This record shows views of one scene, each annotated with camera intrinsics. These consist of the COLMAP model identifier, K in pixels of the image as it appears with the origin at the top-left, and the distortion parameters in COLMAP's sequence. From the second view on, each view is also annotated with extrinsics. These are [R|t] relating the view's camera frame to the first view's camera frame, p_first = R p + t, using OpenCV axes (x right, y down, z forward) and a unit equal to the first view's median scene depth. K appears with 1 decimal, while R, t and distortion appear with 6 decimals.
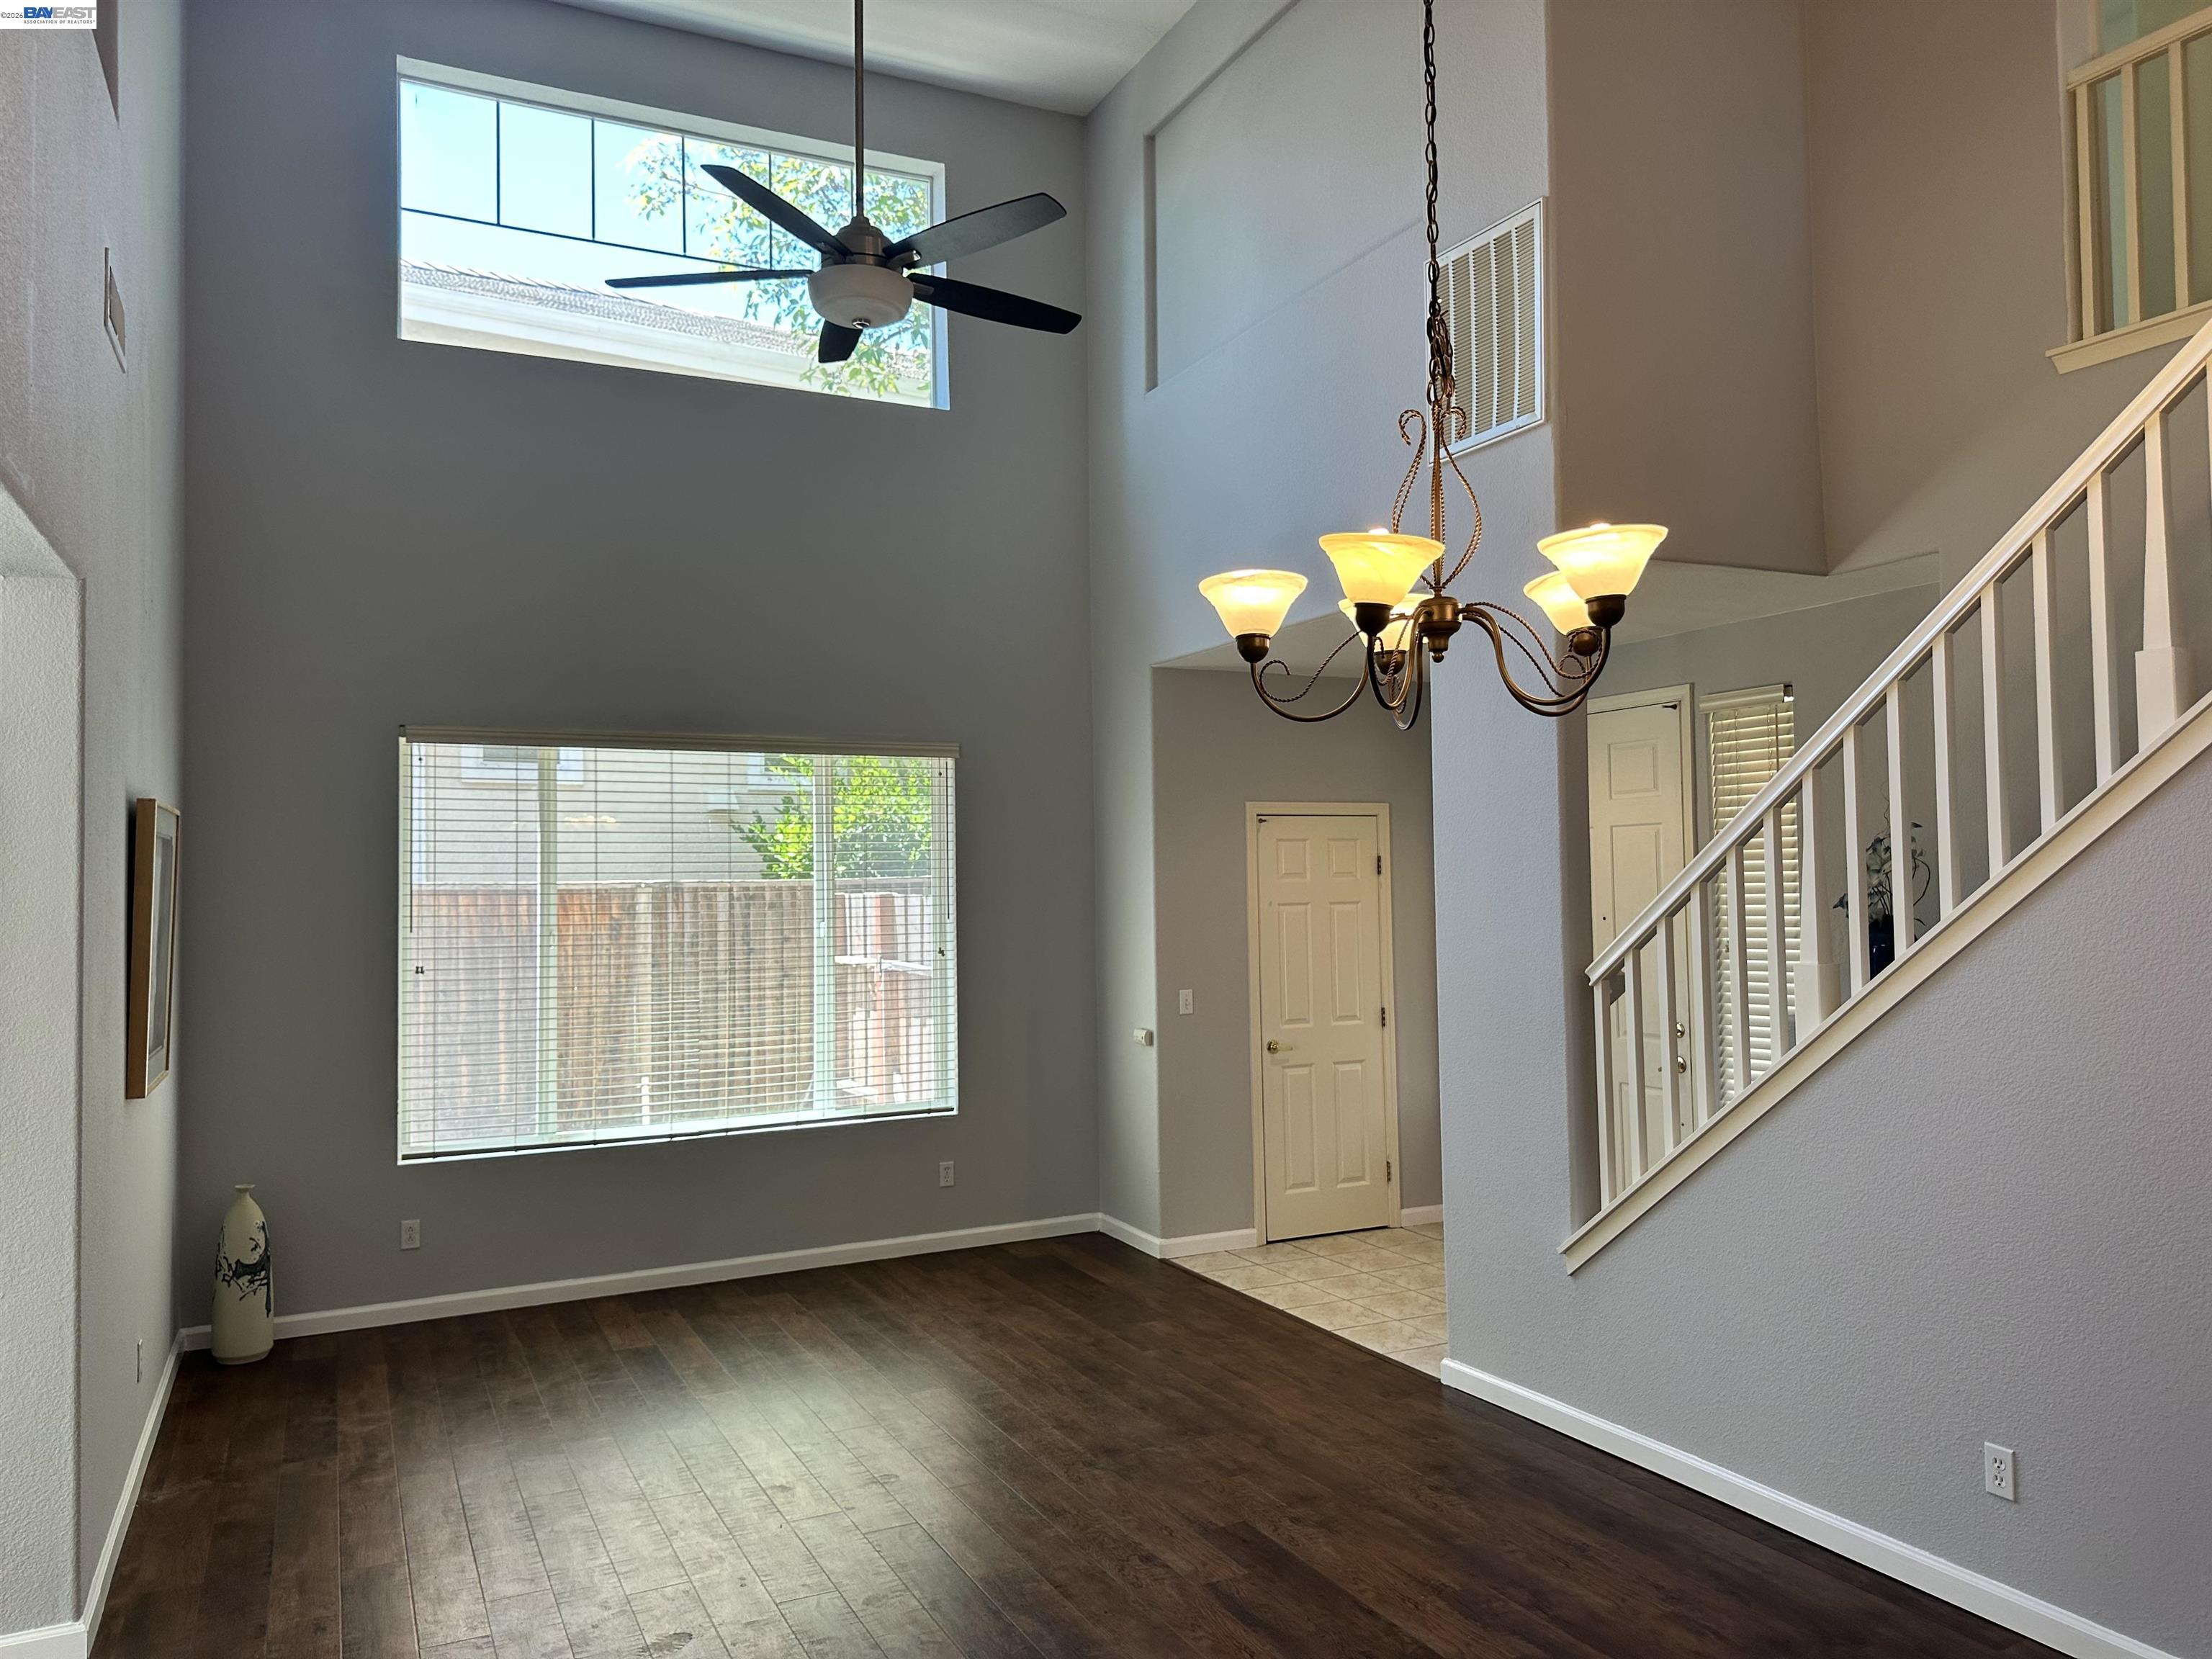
lens RADIAL K [[1572.3, 0, 1111.9], [0, 1572.3, 816.8], [0, 0, 1]] dist [0.047078, -0.055920]
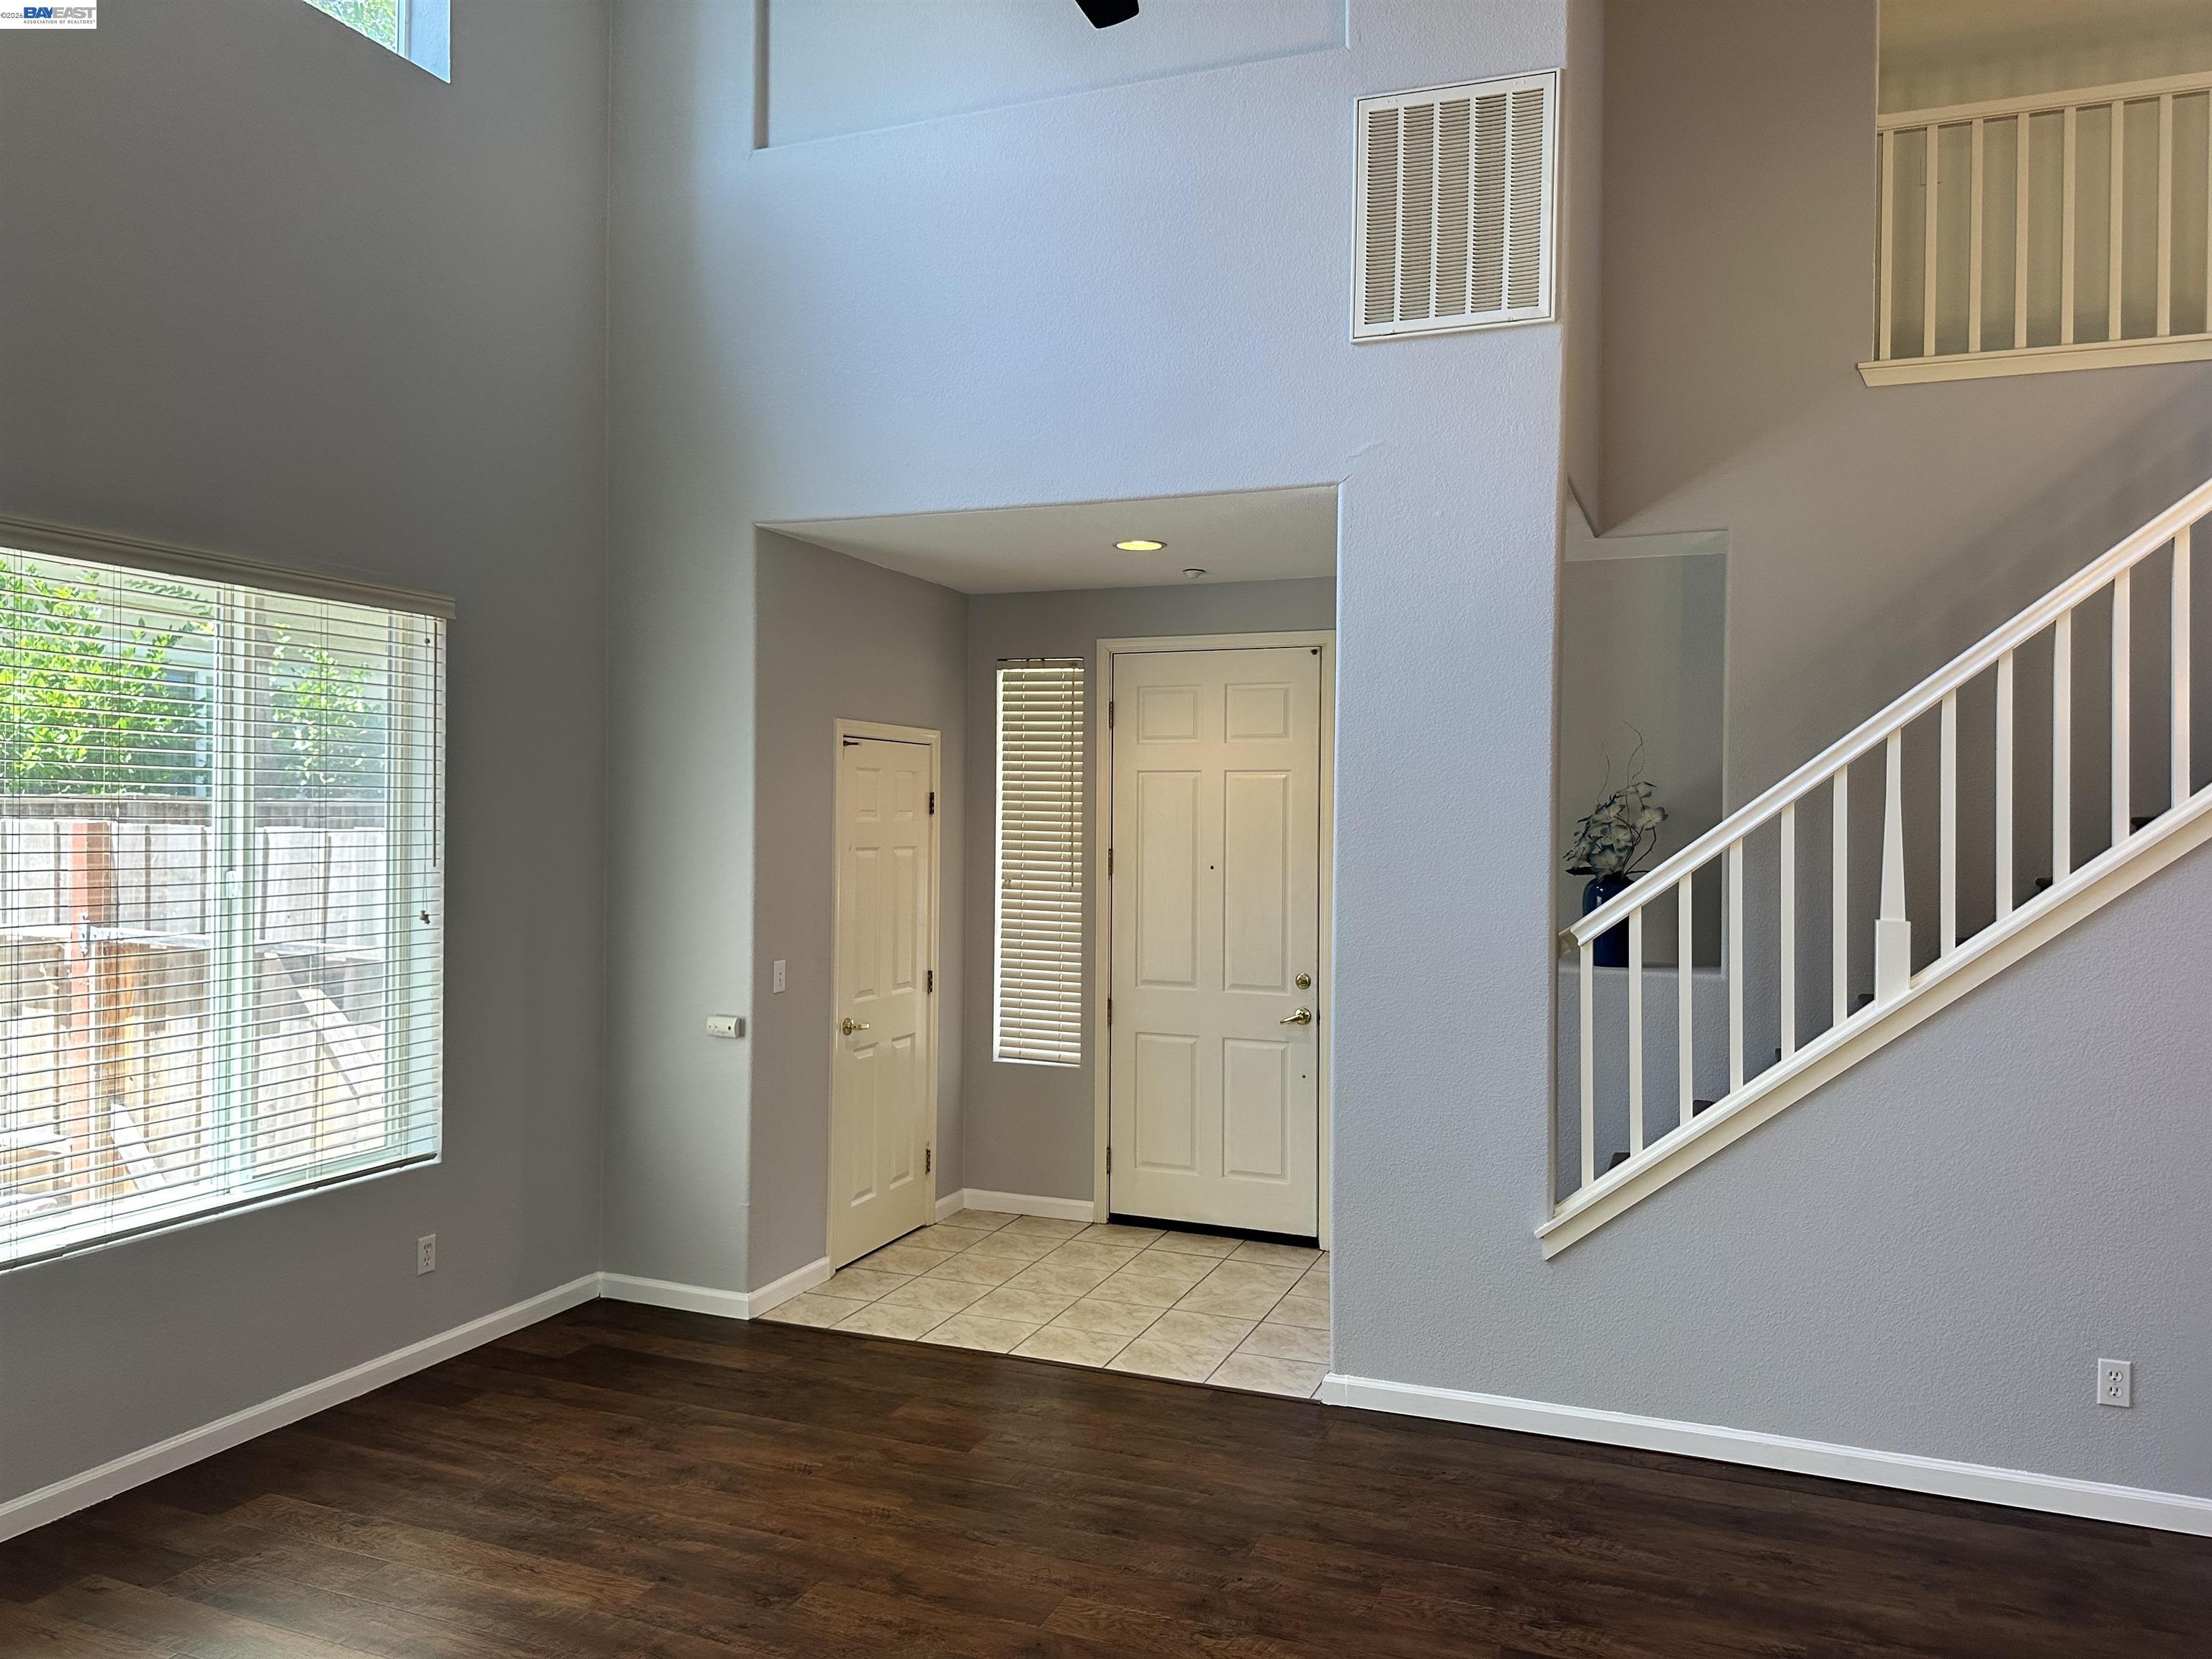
lens RADIAL K [[1572.3, 0, 1269.9], [0, 1572.3, 821.2], [0, 0, 1]] dist [0.047078, -0.055920]
pose [[0.744747, 0.022537, 0.666966, -0.342773], [-0.049293, 0.998557, 0.021300, 0.017724], [-0.665524, -0.048740, 0.744784, 0.331616]]
